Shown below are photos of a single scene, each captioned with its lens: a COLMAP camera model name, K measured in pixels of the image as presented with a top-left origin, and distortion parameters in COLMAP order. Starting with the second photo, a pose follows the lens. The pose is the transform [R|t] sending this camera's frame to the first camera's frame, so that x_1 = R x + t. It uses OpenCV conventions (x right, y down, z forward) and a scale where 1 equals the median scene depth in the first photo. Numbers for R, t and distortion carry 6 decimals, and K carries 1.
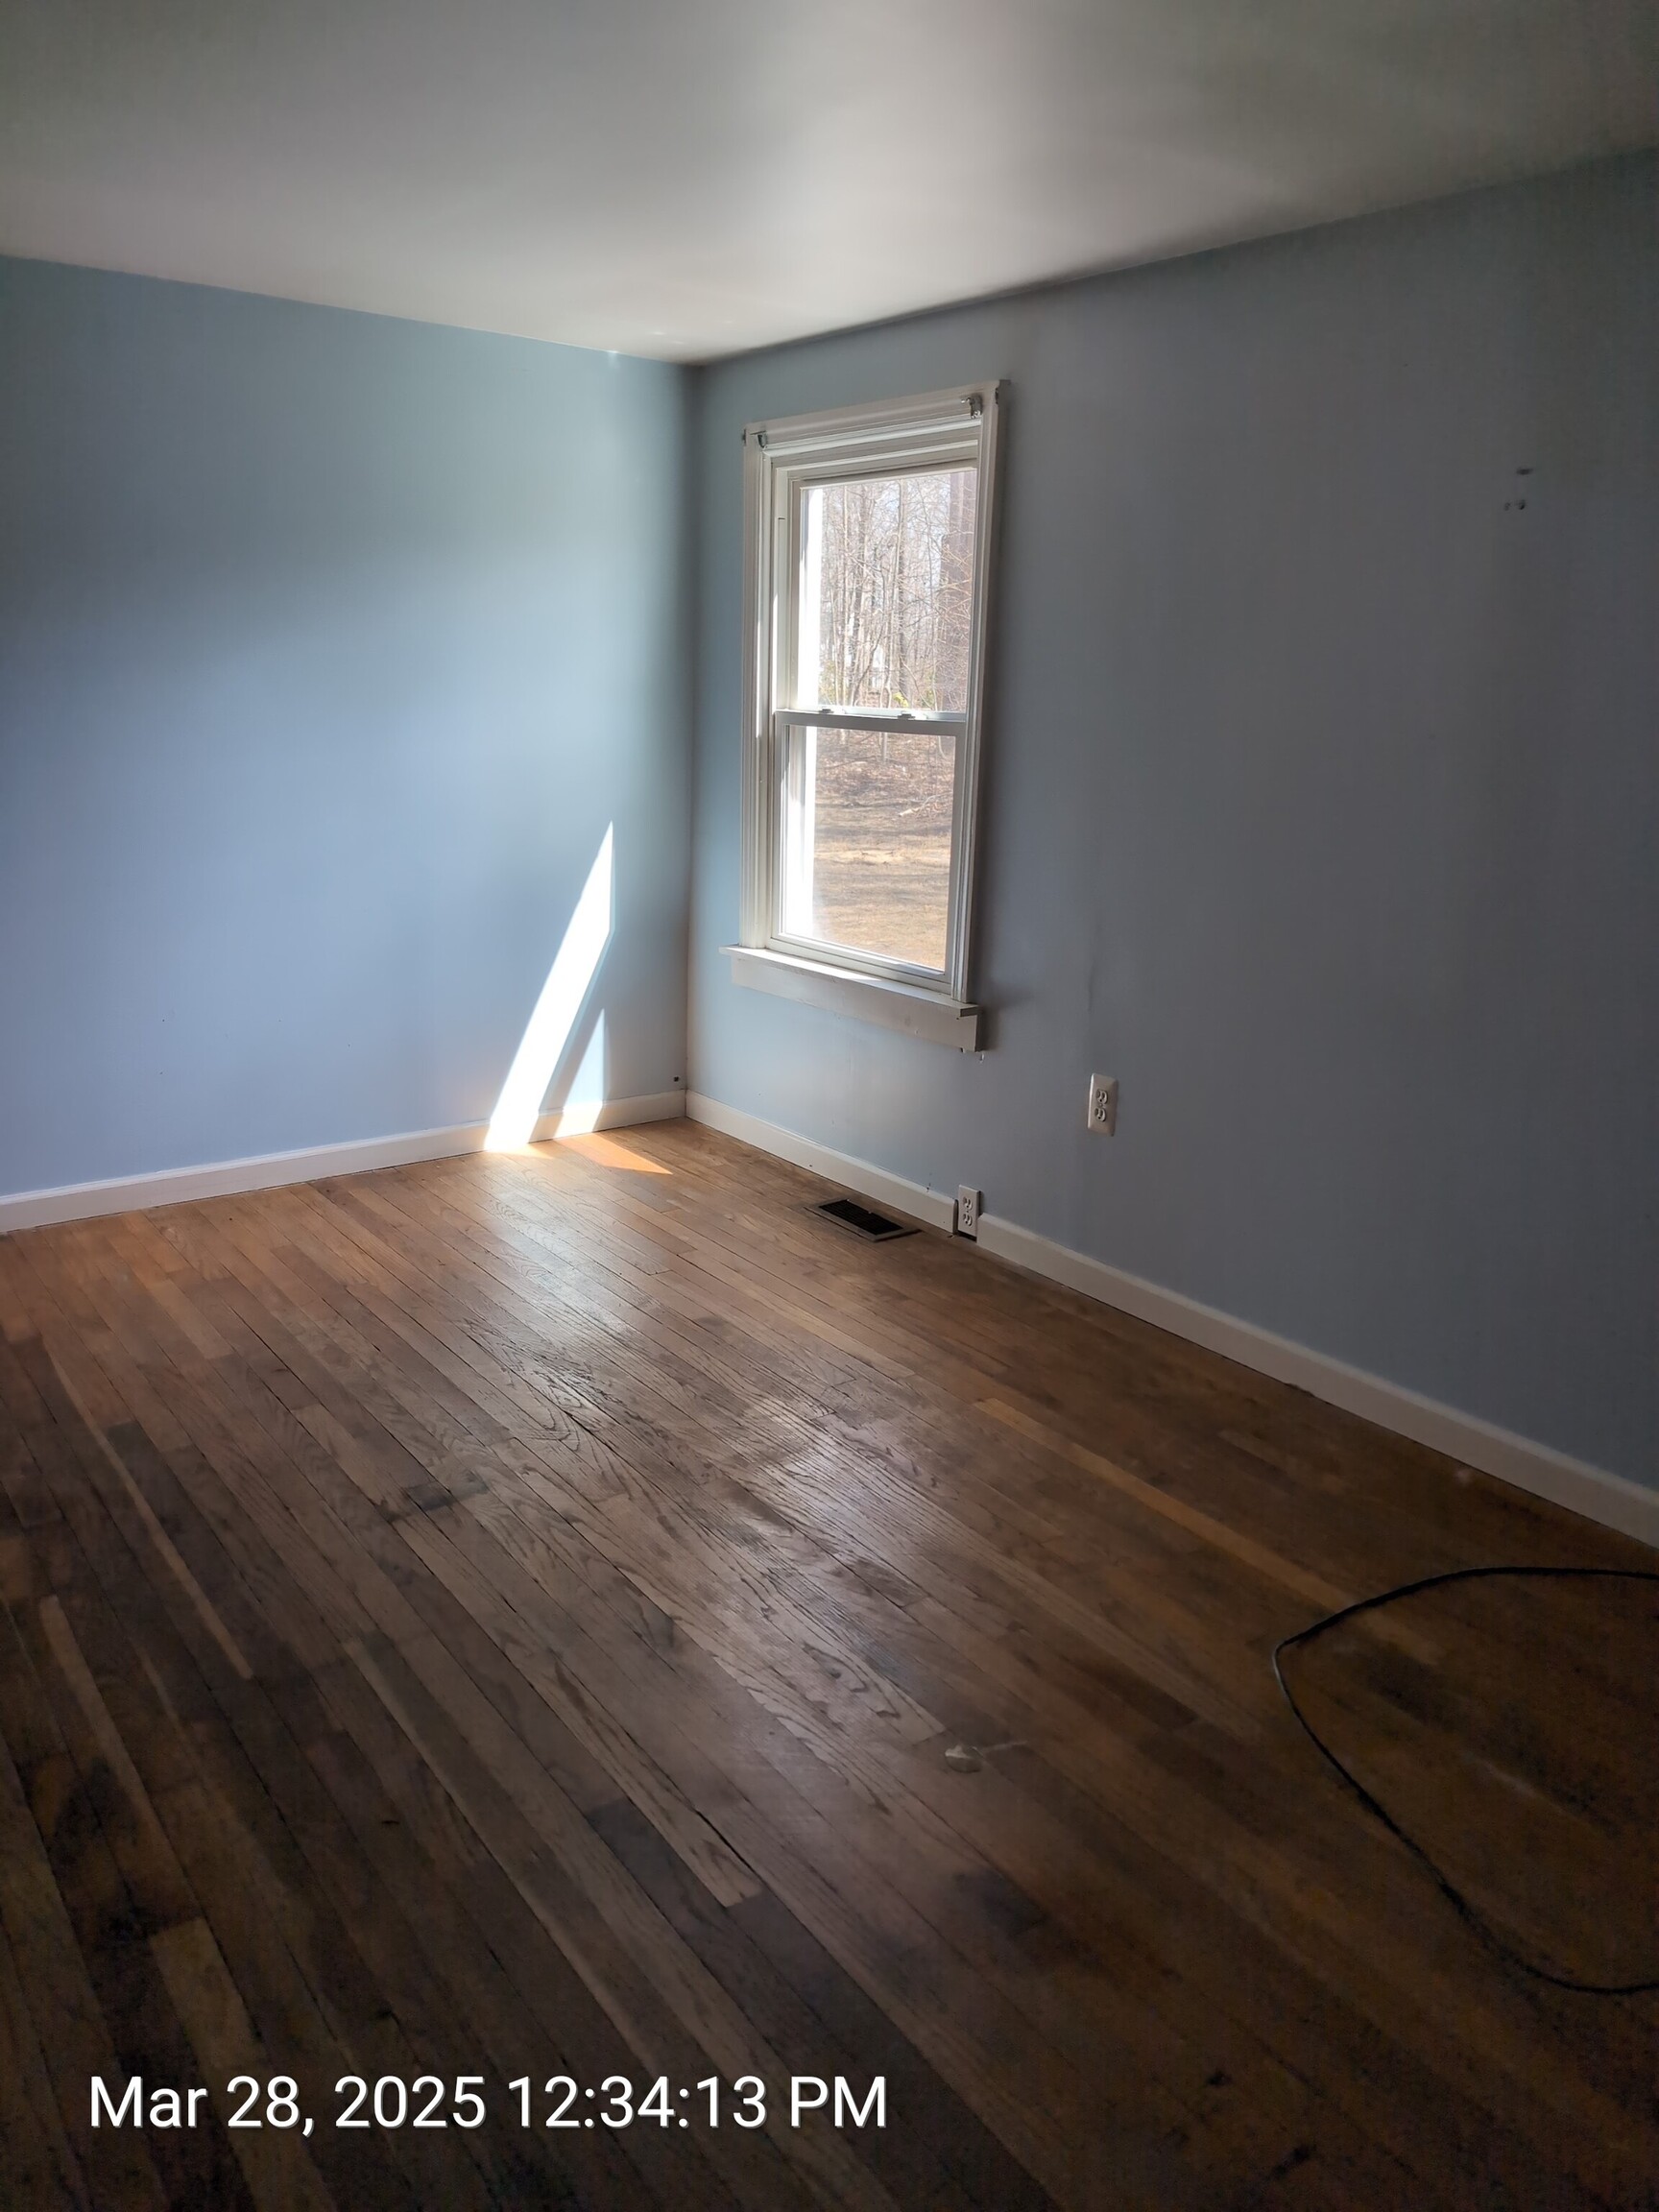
lens RADIAL K [[1622.9, 0, 830.3], [0, 1622.9, 1106.0], [0, 0, 1]] dist [-0.004455, -0.002797]
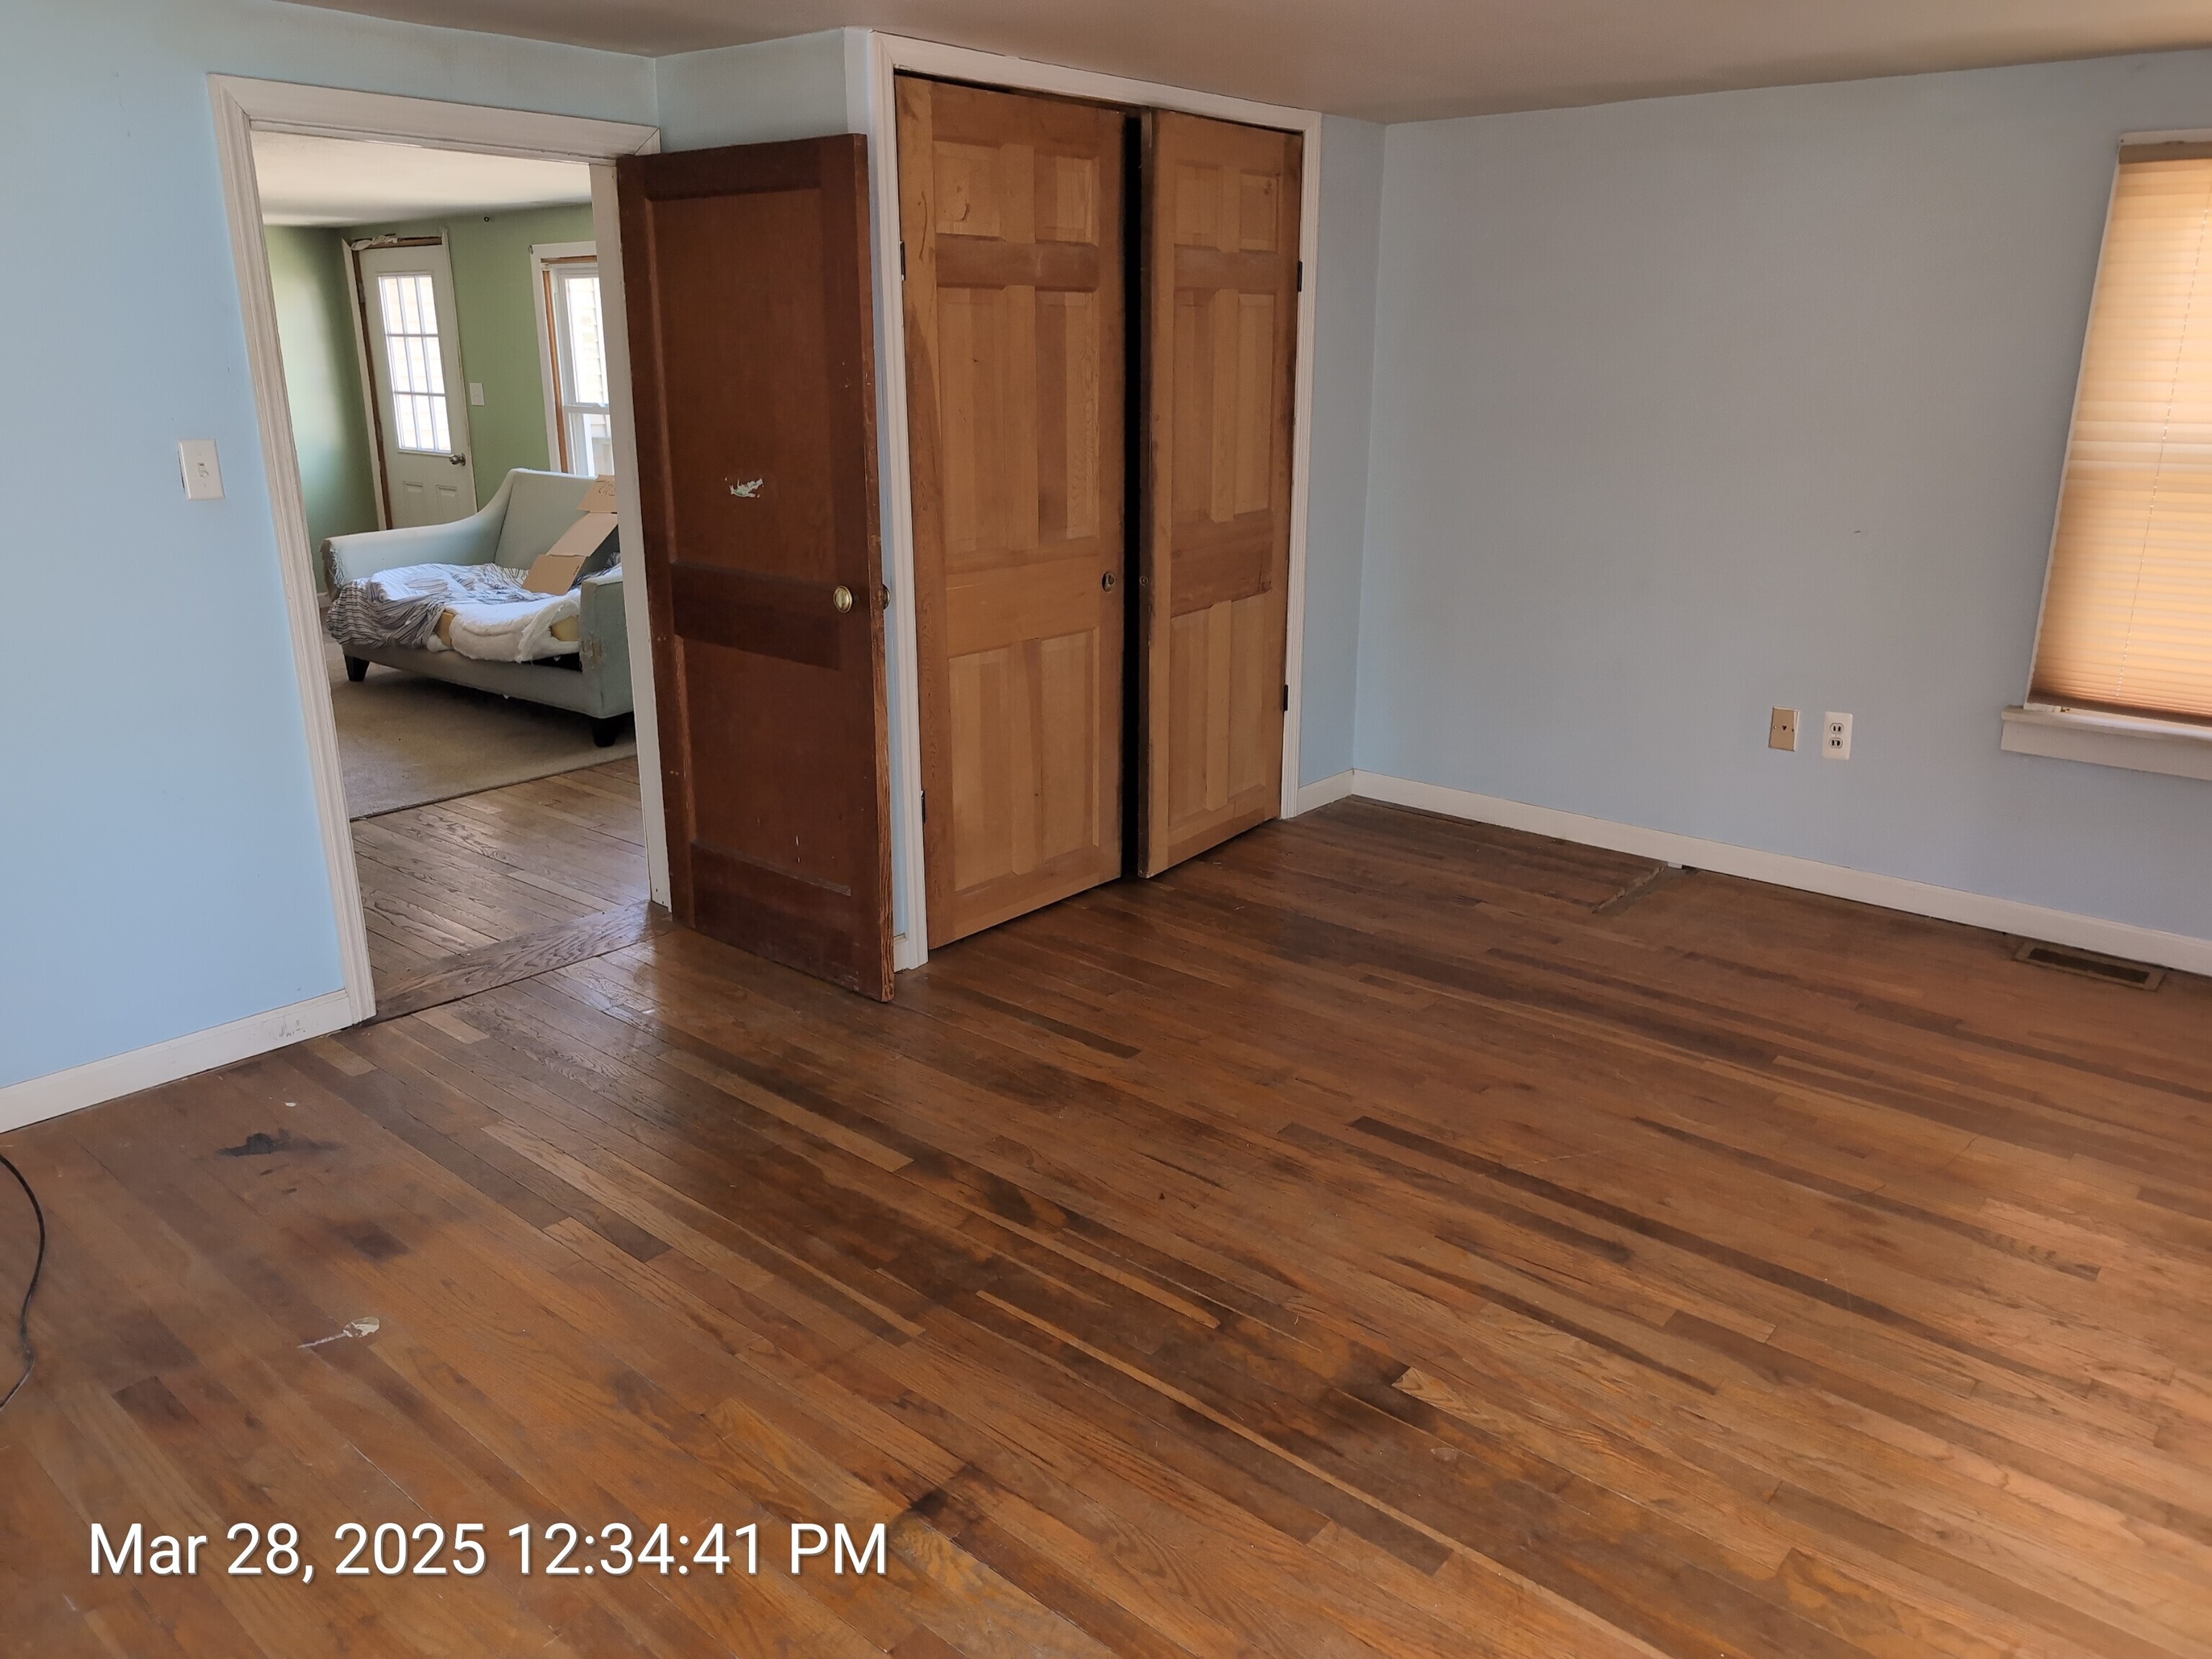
lens RADIAL K [[1622.9, 0, 1107.9], [0, 1622.9, 827.8], [0, 0, 1]] dist [-0.004455, -0.002797]
pose [[-0.971782, 0.036015, -0.233117, -0.178266], [-0.094947, 0.844958, 0.526338, -0.573696], [0.215930, 0.533619, -0.817695, 1.782981]]
